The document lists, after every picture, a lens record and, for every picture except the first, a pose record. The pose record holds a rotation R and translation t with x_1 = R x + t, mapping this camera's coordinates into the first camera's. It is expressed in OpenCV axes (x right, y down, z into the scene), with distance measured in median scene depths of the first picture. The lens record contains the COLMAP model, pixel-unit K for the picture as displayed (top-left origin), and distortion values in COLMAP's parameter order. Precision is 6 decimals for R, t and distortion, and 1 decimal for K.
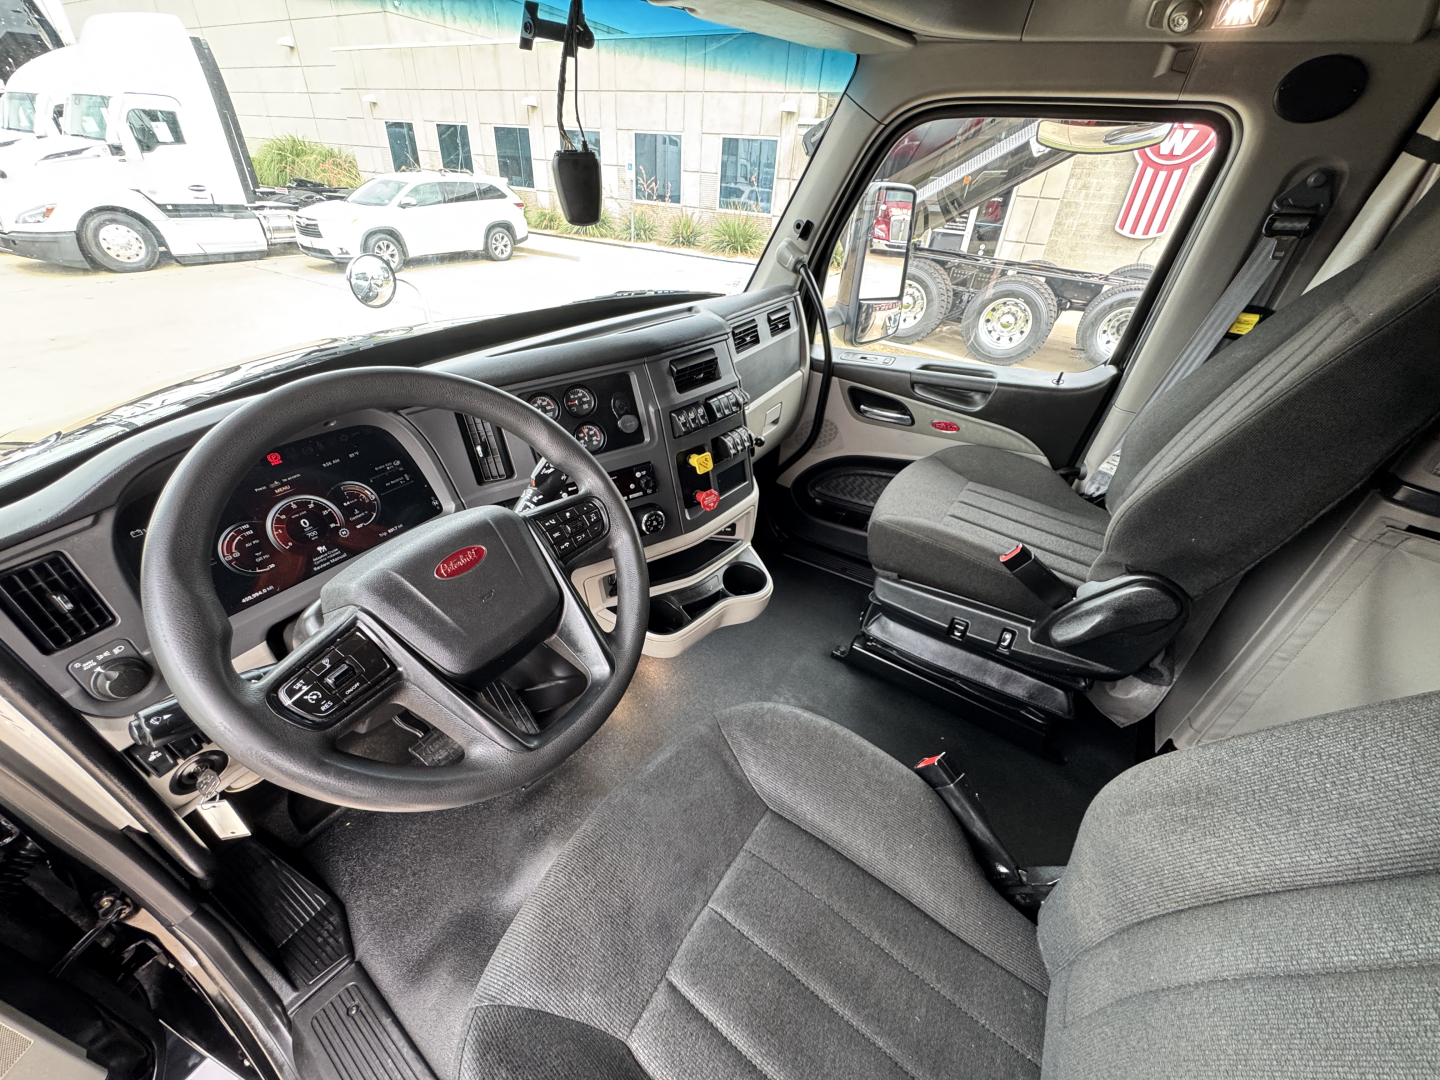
lens RADIAL K [[577.3, 0, 720.0], [0, 577.3, 540.0], [0, 0, 1]] dist [-0.002808, -0.000257]
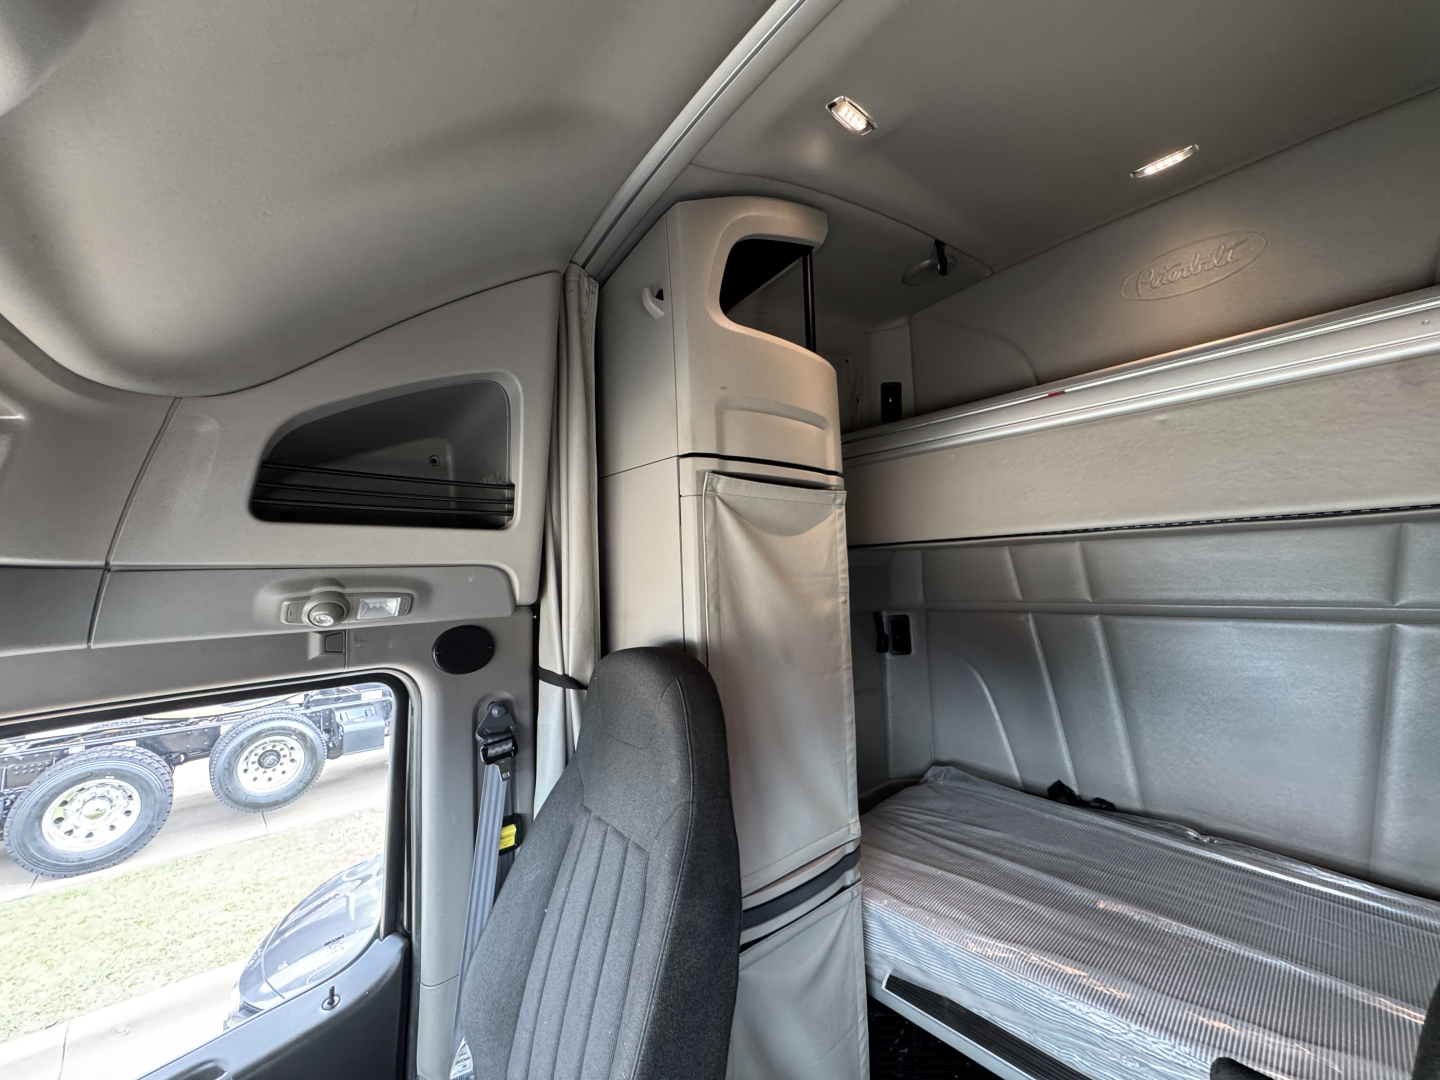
lens RADIAL K [[577.3, 0, 720.0], [0, 577.3, 540.0], [0, 0, 1]] dist [-0.002808, -0.000257]
pose [[0.266756, -0.009942, 0.963713, 0.059570], [0.591707, 0.790989, -0.155625, -0.354487], [-0.760739, 0.611749, 0.216884, 0.174828]]
